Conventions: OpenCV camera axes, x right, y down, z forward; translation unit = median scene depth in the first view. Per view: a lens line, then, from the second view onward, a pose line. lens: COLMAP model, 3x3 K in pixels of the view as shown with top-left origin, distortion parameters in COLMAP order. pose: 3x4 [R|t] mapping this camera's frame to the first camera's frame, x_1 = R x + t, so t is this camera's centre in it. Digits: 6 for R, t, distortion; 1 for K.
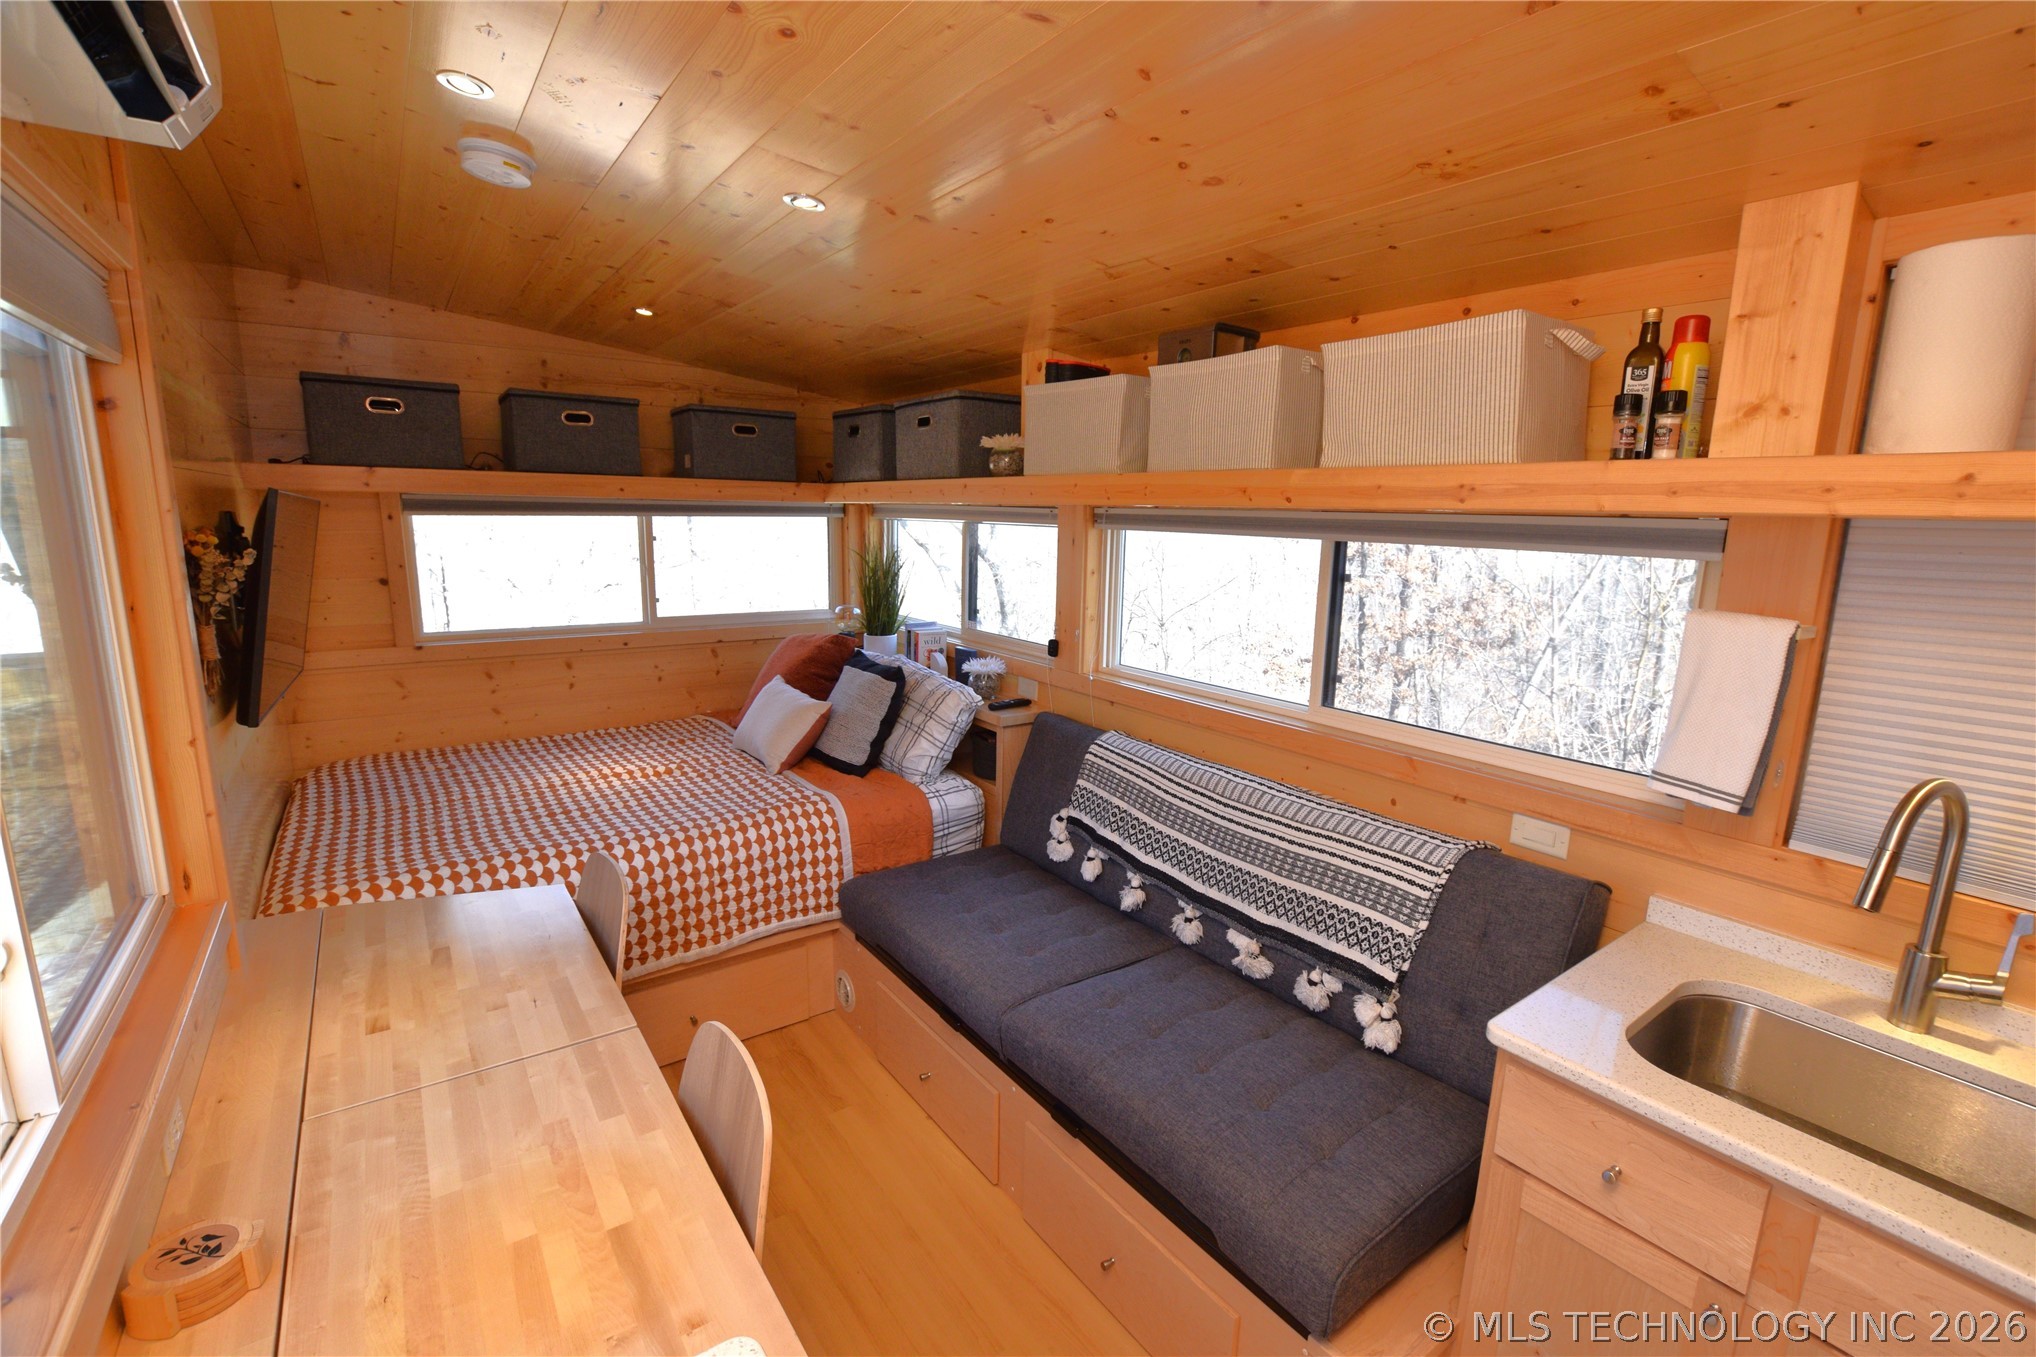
lens RADIAL K [[895.4, 0, 1027.1], [0, 895.4, 685.6], [0, 0, 1]] dist [-0.035952, 0.006773]
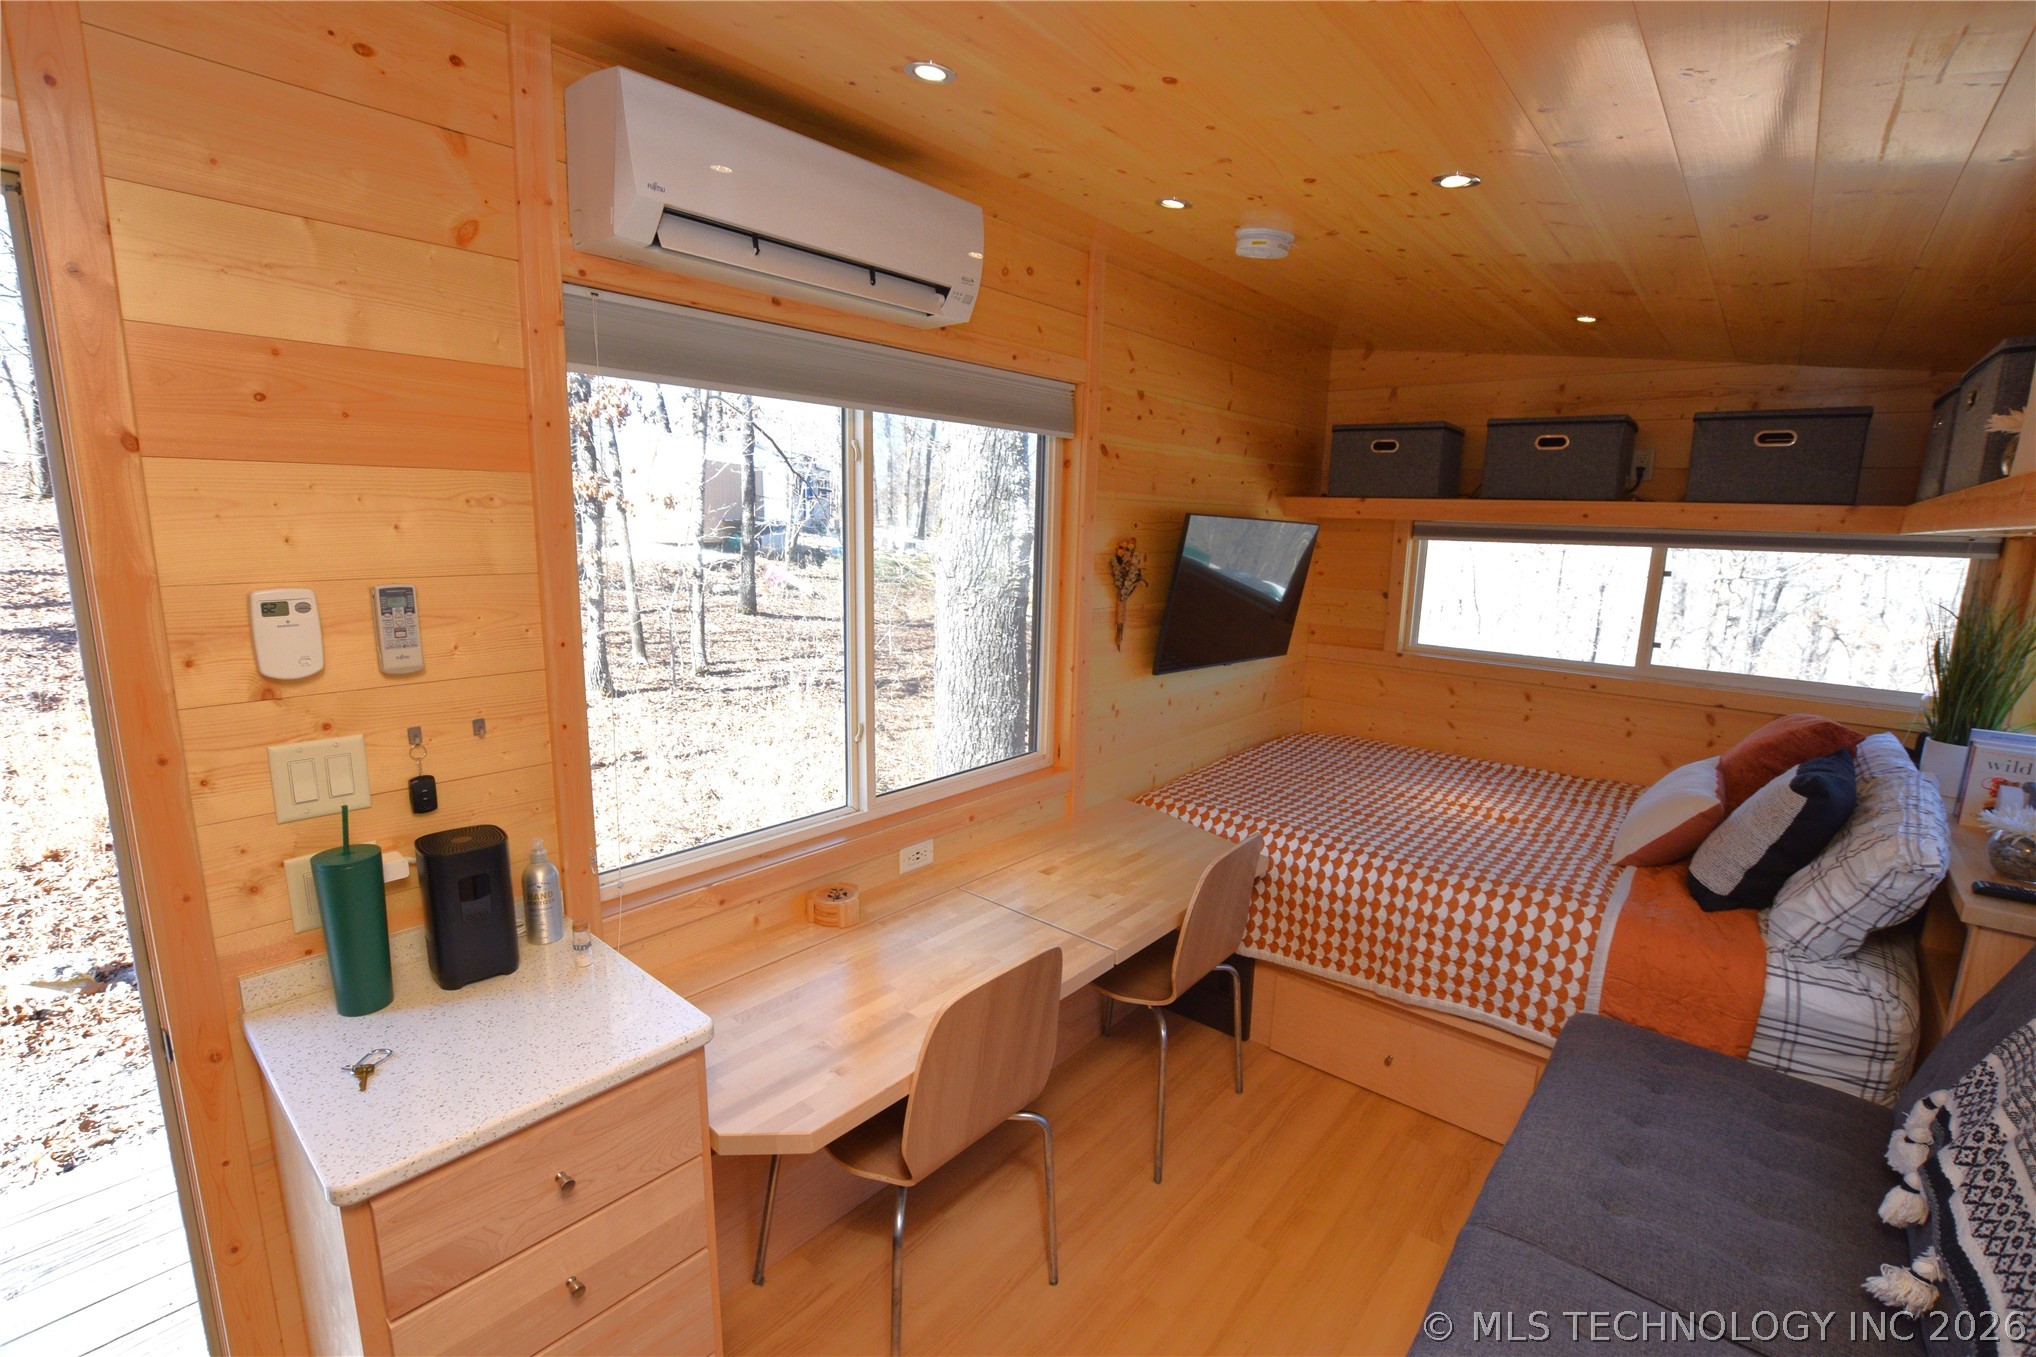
lens RADIAL K [[895.4, 0, 1028.1], [0, 895.4, 684.8], [0, 0, 1]] dist [-0.035952, 0.006773]
pose [[0.235230, 0.162871, -0.958196, 0.400777], [-0.202110, 0.972506, 0.115687, -0.053204], [0.950694, 0.166448, 0.261680, 0.318584]]
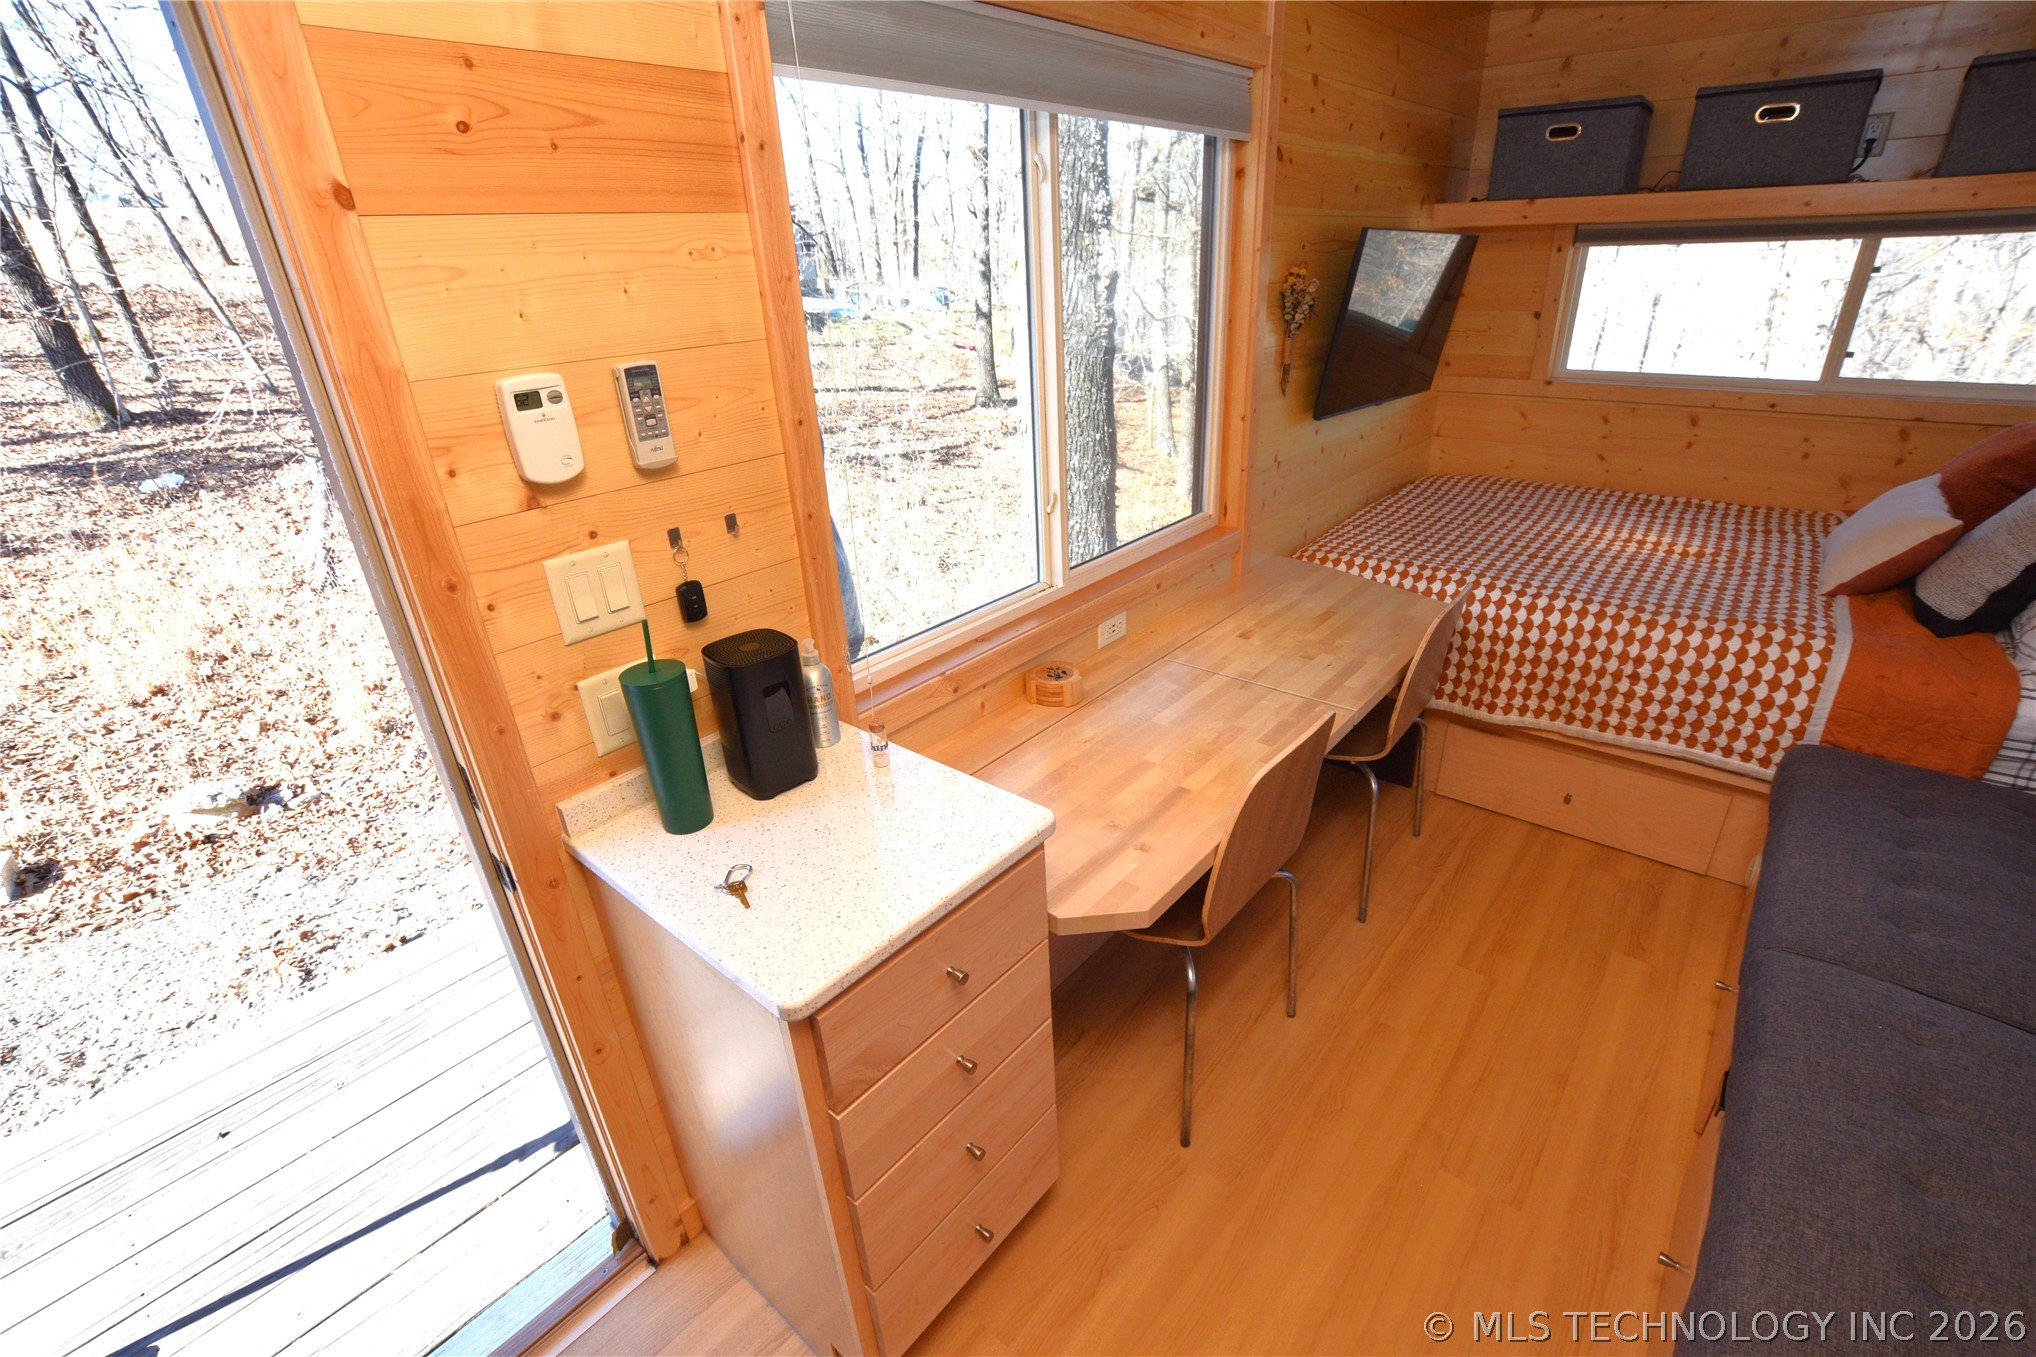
lens RADIAL K [[895.4, 0, 1030.0], [0, 895.4, 684.4], [0, 0, 1]] dist [-0.035952, 0.006773]
pose [[0.240247, 0.388575, -0.889545, 0.313598], [-0.135766, 0.920828, 0.365573, -0.015356], [0.961171, 0.032942, 0.273982, 0.160870]]
